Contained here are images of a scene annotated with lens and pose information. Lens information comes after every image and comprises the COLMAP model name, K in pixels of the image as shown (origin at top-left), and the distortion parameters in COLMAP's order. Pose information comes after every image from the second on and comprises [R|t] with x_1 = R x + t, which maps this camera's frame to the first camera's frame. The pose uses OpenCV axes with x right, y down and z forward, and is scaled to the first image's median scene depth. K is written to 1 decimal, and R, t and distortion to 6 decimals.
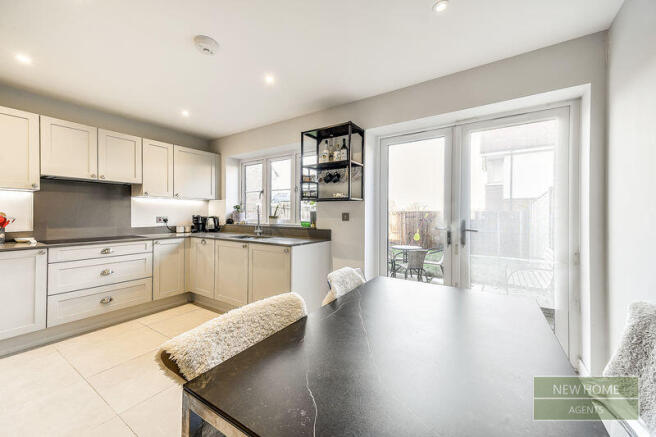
lens RADIAL K [[244.7, 0, 329.0], [0, 244.7, 213.8], [0, 0, 1]] dist [0.019753, 0.000496]
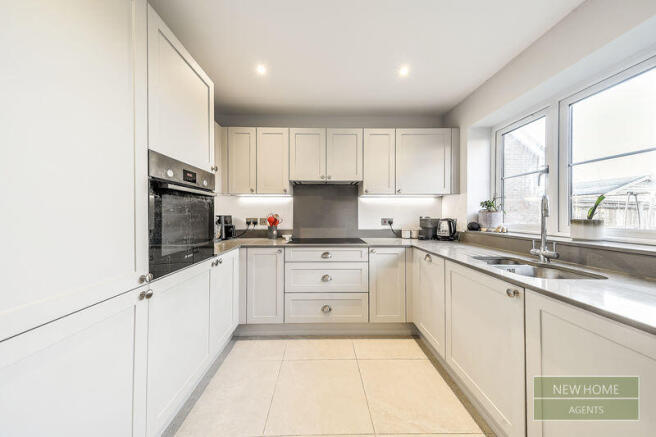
lens RADIAL K [[220.6, 0, 328.7], [0, 220.6, 214.3], [0, 0, 1]] dist [0.017996, -0.000095]
pose [[0.567326, -0.004718, -0.823480, -0.172153], [0.000971, 0.999987, -0.005060, 0.001455], [0.823493, 0.002071, 0.567323, 0.436322]]
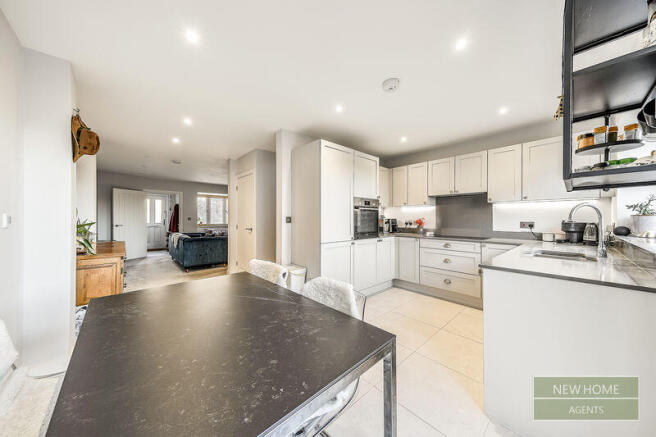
lens RADIAL K [[220.6, 0, 328.0], [0, 220.6, 218.4], [0, 0, 1]] dist [0.017996, -0.000095]
pose [[-0.239173, -0.005479, -0.970961, 0.368400], [-0.004642, 0.999979, -0.004500, 0.006483], [0.970966, 0.003431, -0.239194, 0.523749]]
